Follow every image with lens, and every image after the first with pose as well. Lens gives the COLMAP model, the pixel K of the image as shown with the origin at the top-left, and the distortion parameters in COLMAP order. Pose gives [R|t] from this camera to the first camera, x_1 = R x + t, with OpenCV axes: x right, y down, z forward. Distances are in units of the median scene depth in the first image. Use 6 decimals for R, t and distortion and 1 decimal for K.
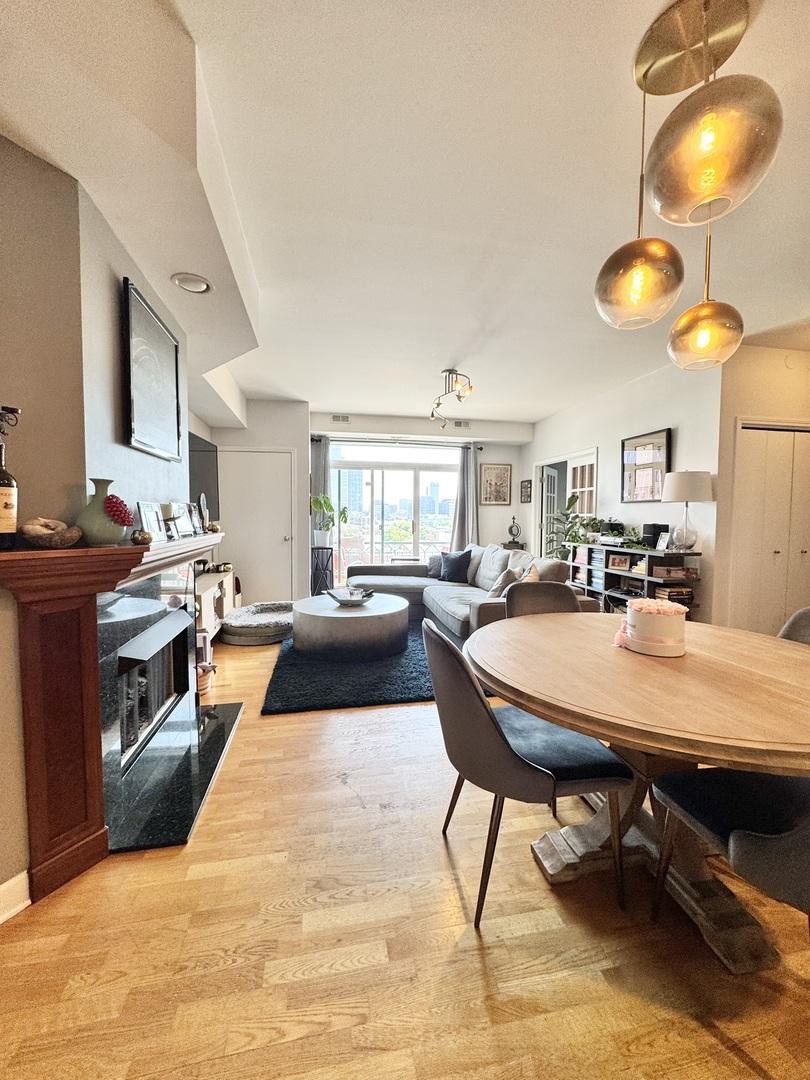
lens RADIAL K [[432.3, 0, 405.0], [0, 432.3, 540.0], [0, 0, 1]] dist [-0.005150, 0.000551]
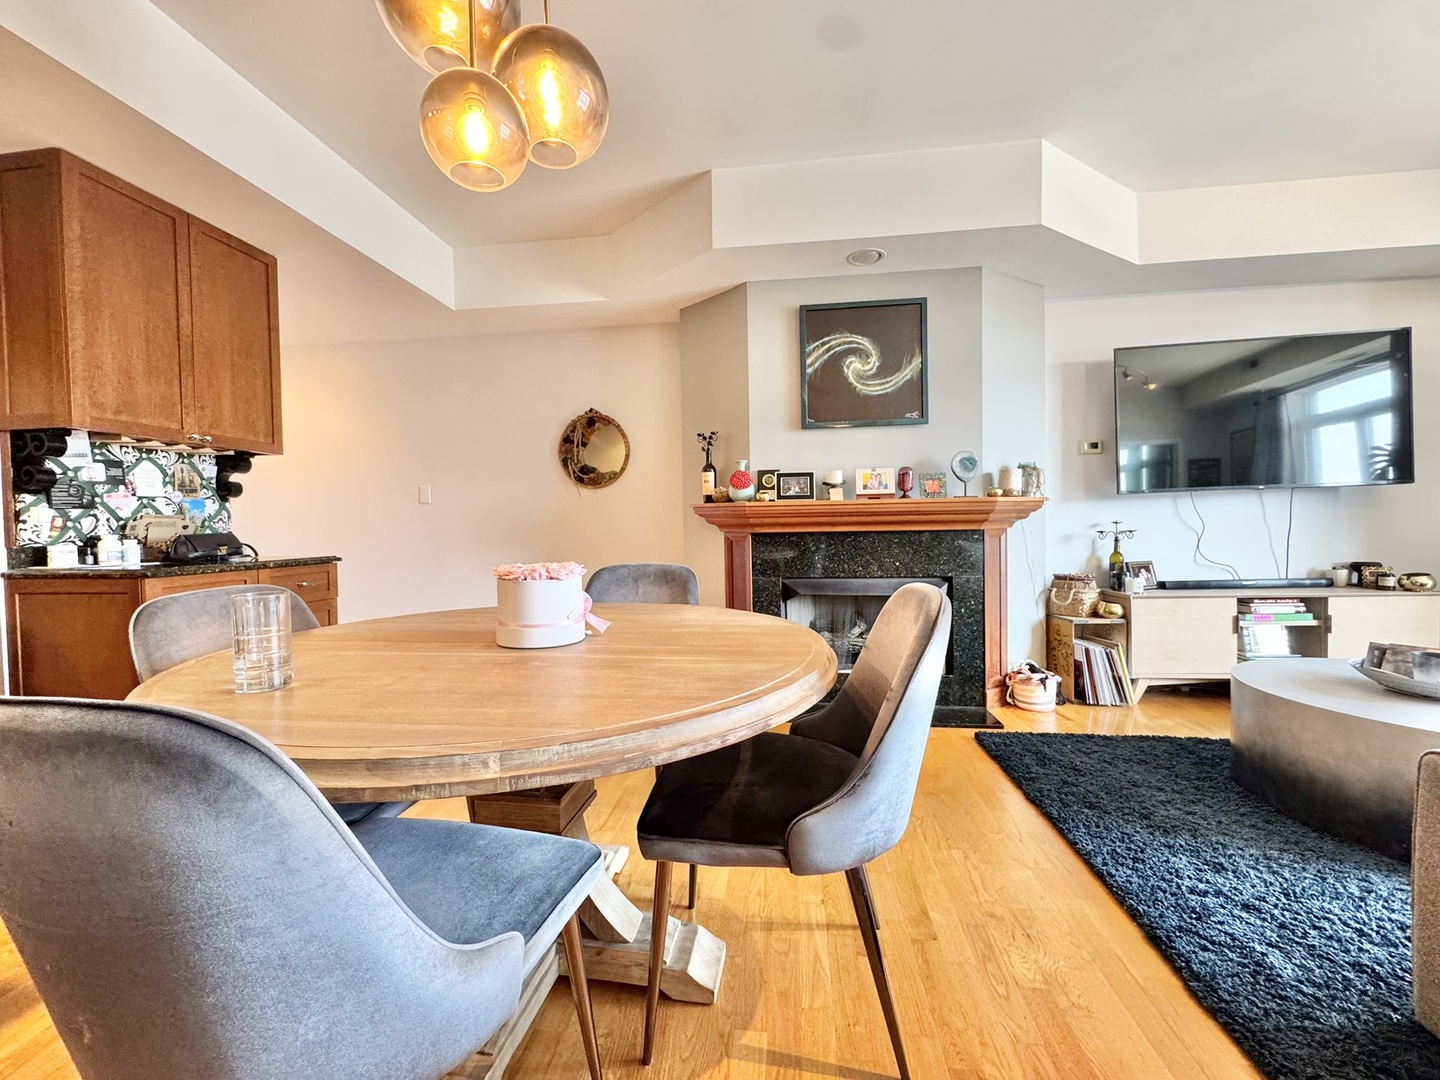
lens RADIAL K [[576.4, 0, 720.0], [0, 576.4, 540.0], [0, 0, 1]] dist [-0.005150, 0.000551]
pose [[-0.324082, 0.025258, -0.945692, 0.465196], [-0.038381, 0.998469, 0.039821, 0.024666], [0.945250, 0.049201, -0.322616, 0.548482]]
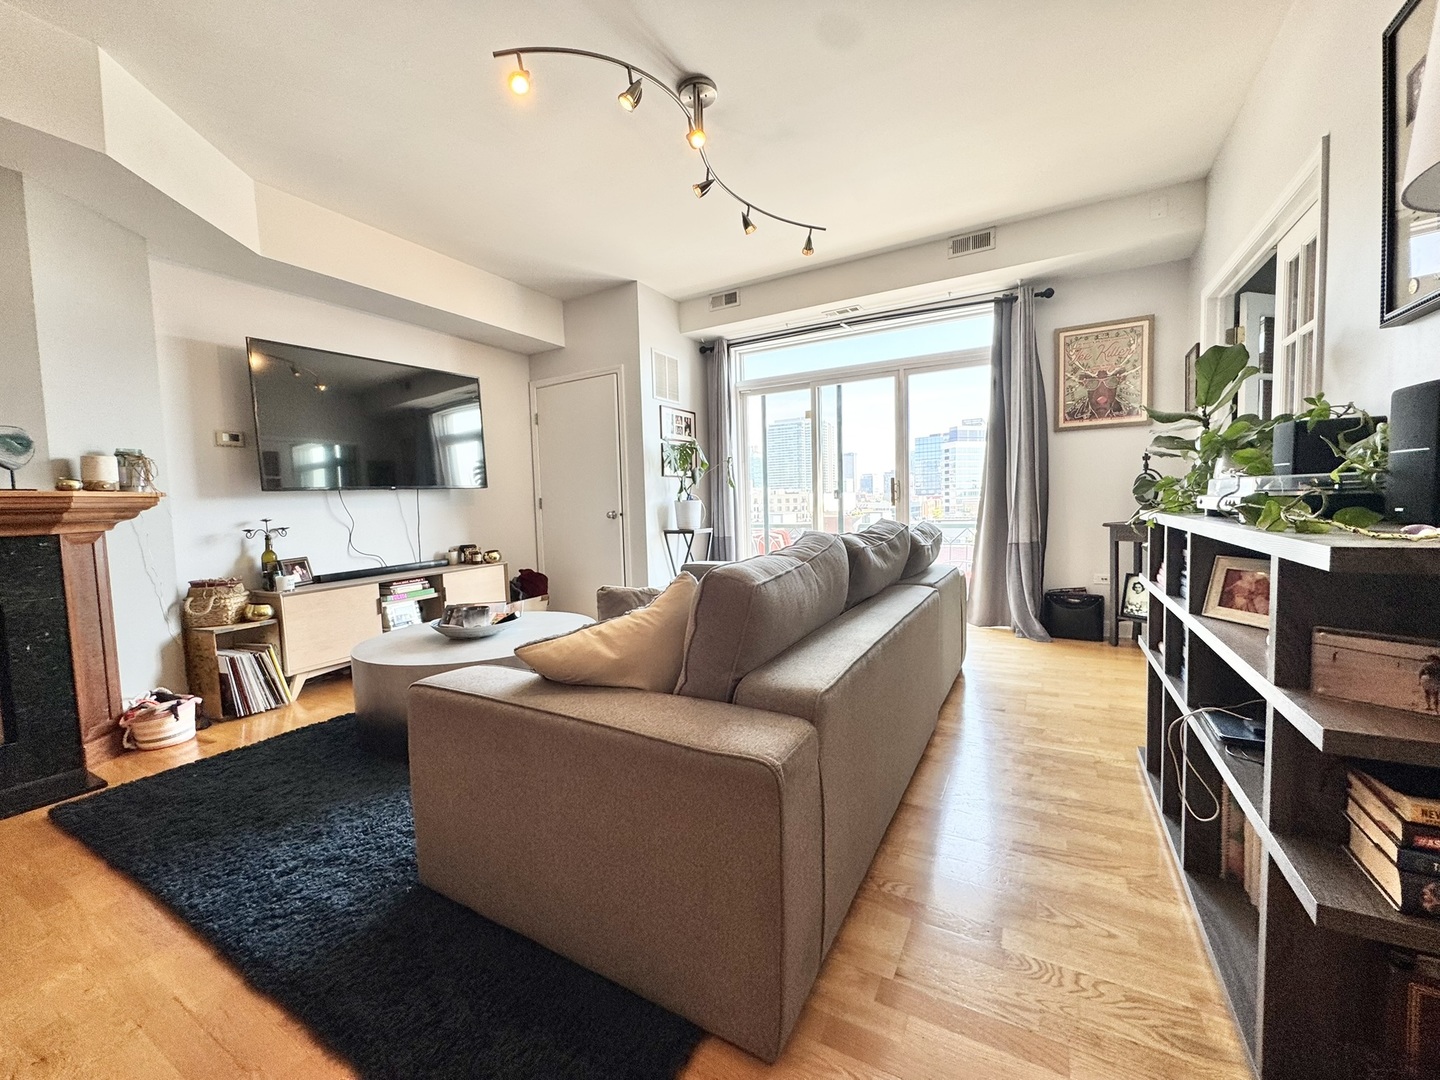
lens RADIAL K [[572.7, 0, 720.0], [0, 572.7, 540.0], [0, 0, 1]] dist [-0.007797, 0.000107]
pose [[0.757535, 0.013847, -0.652647, 0.489808], [-0.001711, 0.999814, 0.019227, 0.021761], [0.652792, -0.013448, 0.757418, 0.628703]]
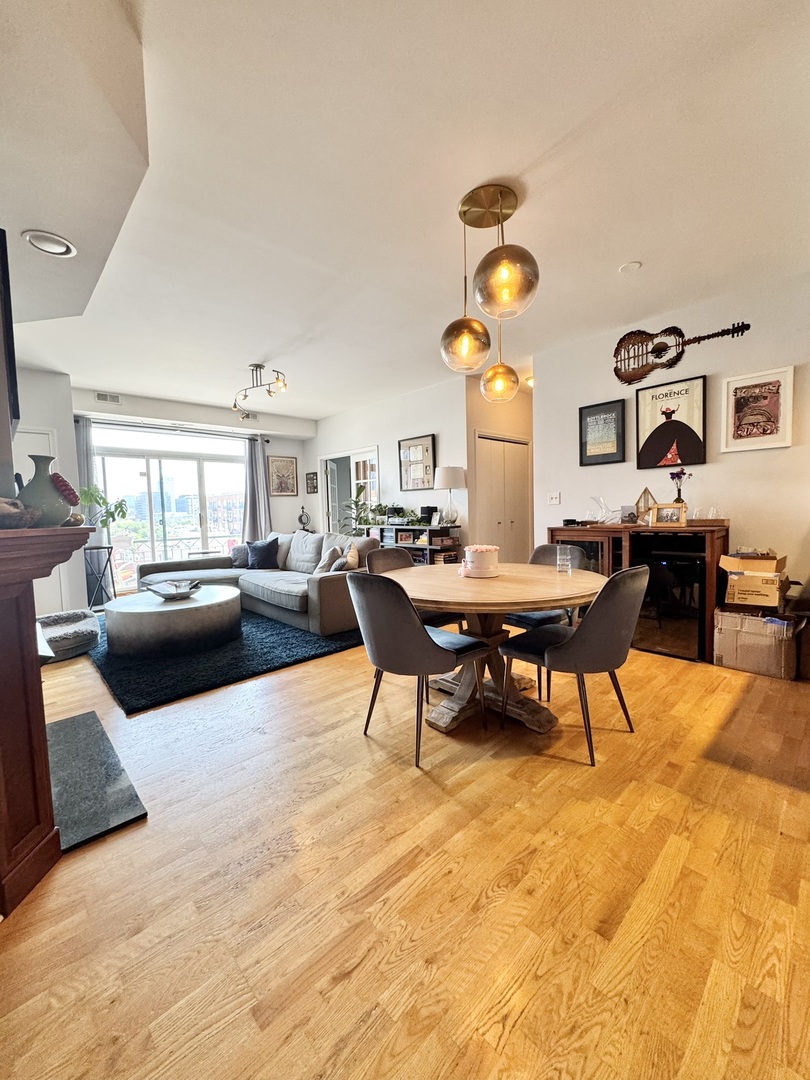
lens RADIAL K [[432.3, 0, 405.0], [0, 432.3, 540.0], [0, 0, 1]] dist [-0.005150, 0.000551]
pose [[0.843810, -0.067110, 0.532430, -0.184633], [0.060367, 0.997723, 0.030088, 0.020599], [-0.533236, 0.006753, 0.845939, -0.074568]]
